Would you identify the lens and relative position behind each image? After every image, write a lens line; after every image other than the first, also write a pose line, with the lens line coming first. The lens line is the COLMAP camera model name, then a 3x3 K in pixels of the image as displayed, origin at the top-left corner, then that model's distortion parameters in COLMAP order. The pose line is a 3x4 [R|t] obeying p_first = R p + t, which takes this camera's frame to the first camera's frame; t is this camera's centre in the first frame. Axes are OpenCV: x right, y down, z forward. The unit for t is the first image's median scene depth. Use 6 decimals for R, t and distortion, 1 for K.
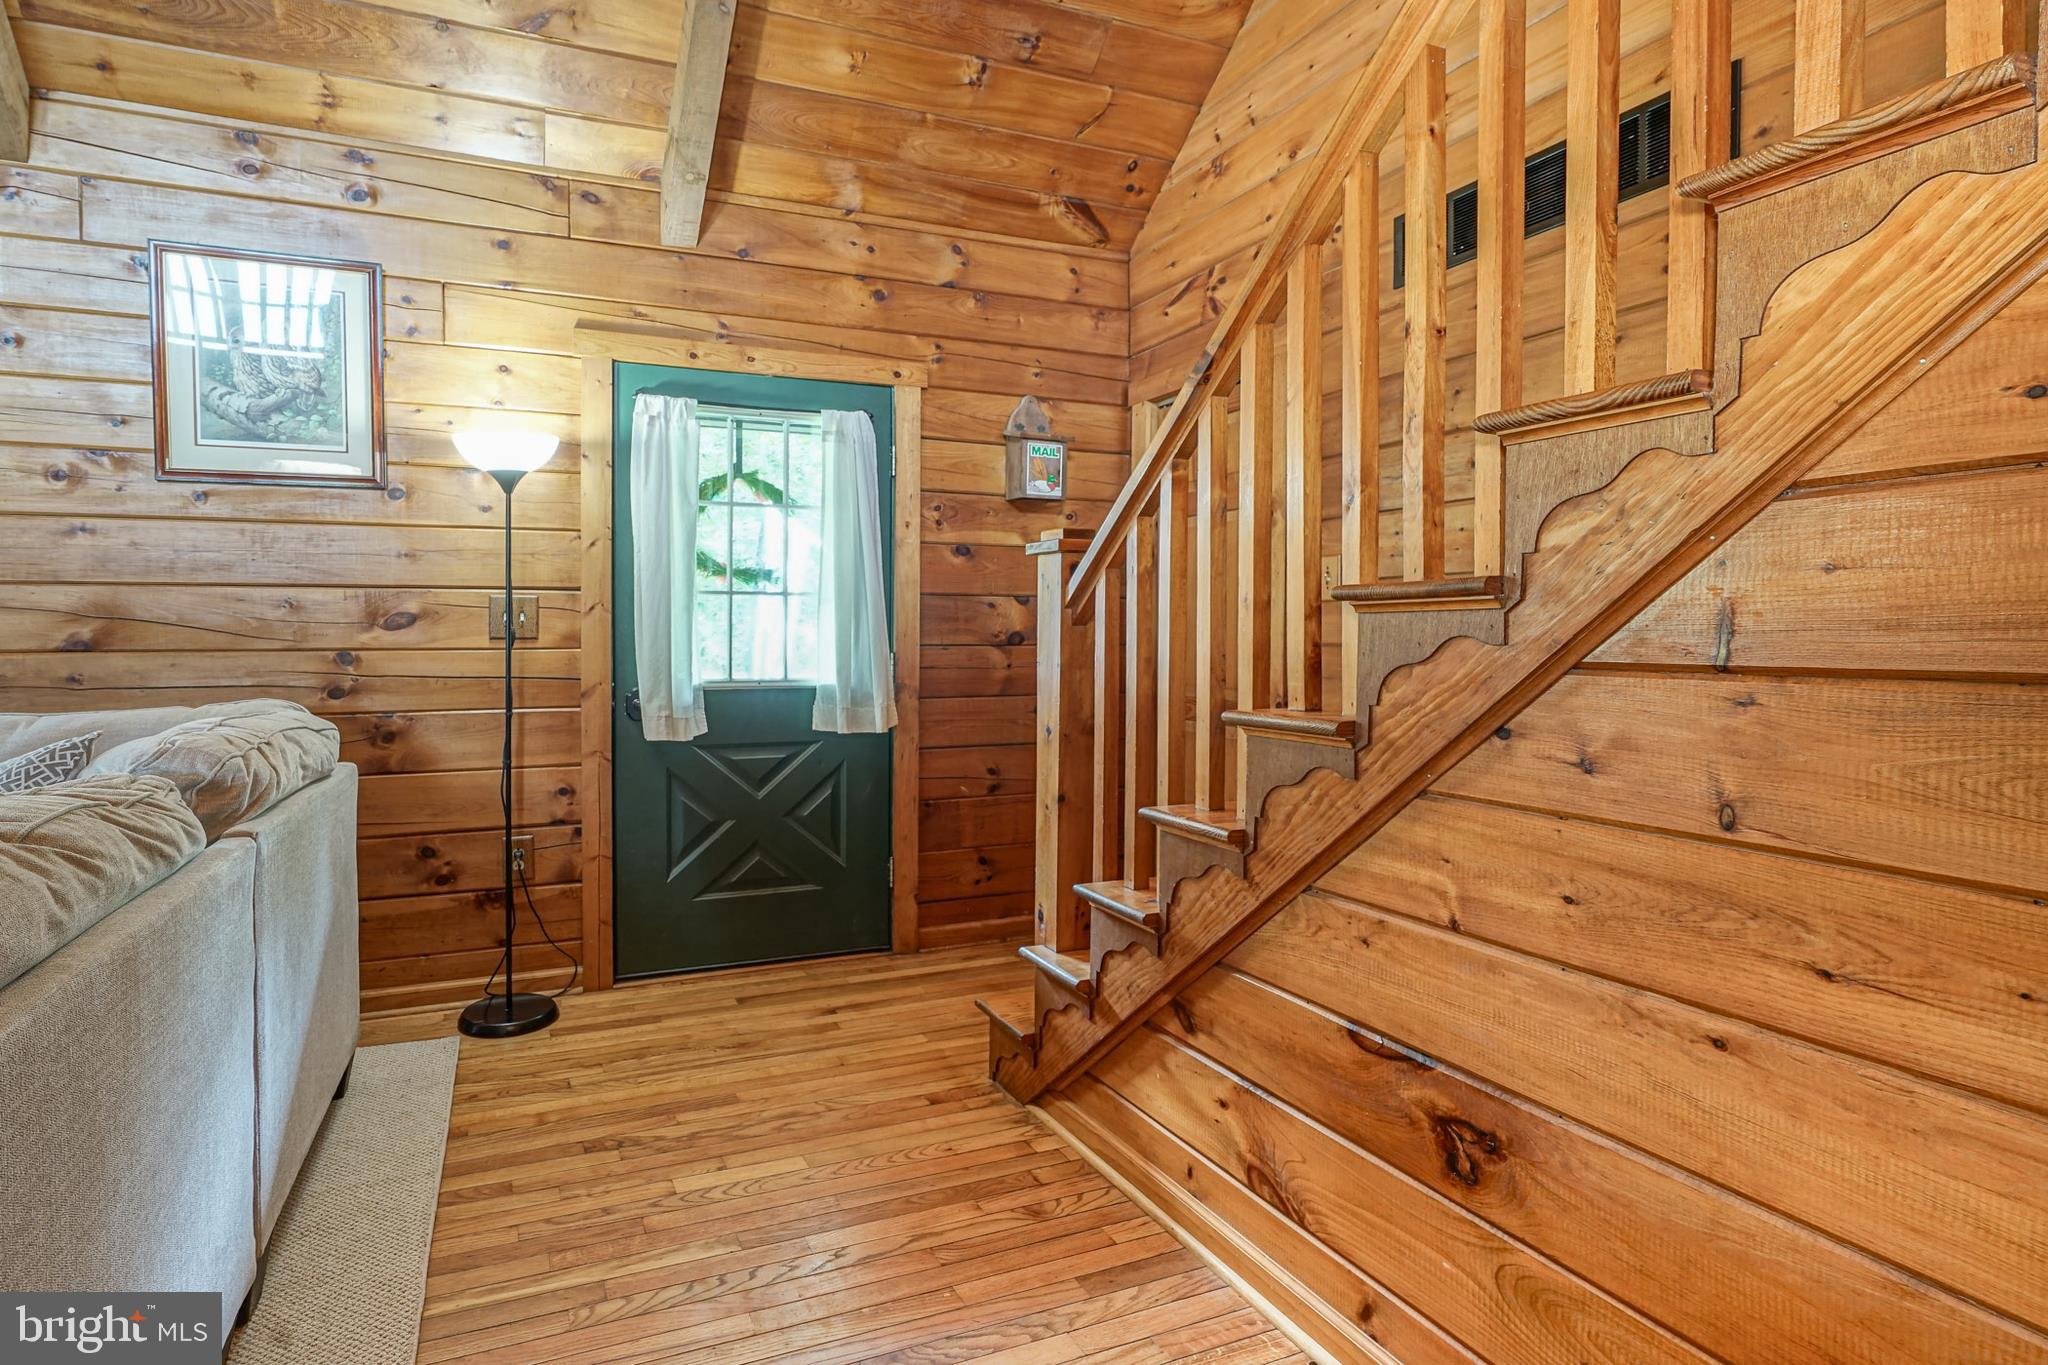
lens RADIAL K [[993.7, 0, 890.1], [0, 993.7, 688.3], [0, 0, 1]] dist [-0.020718, 0.000077]
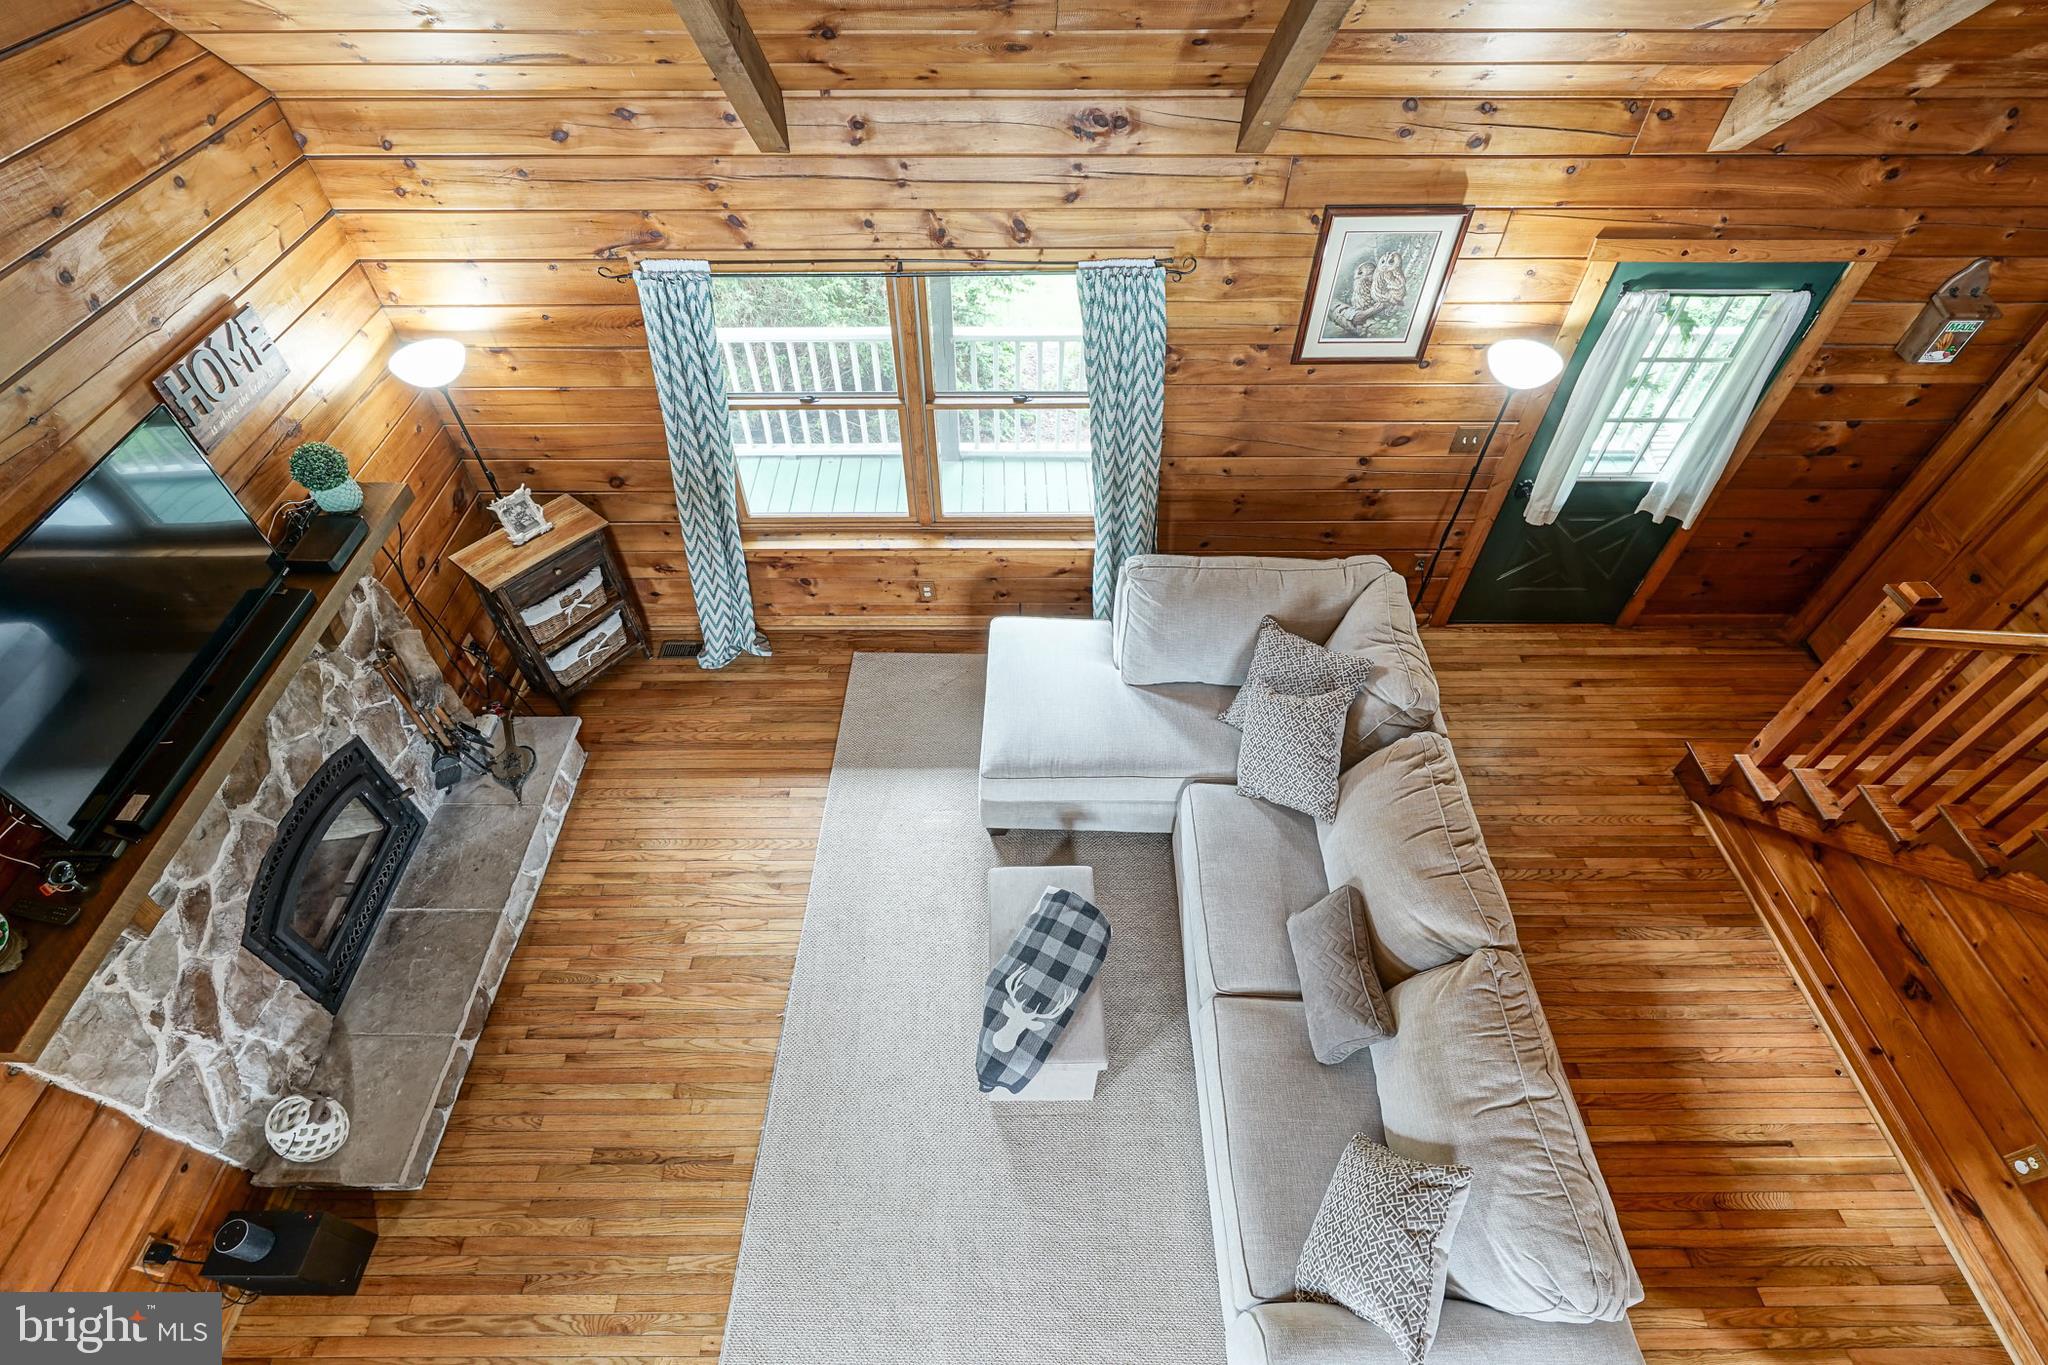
lens RADIAL K [[957.2, 0, 1018.0], [0, 957.2, 665.0], [0, 0, 1]] dist [-0.003360, 0.000284]
pose [[0.936460, 0.273866, -0.219182, -0.663819], [-0.035392, 0.695431, 0.717721, -0.928492], [0.348985, -0.664359, 0.660936, -0.468883]]
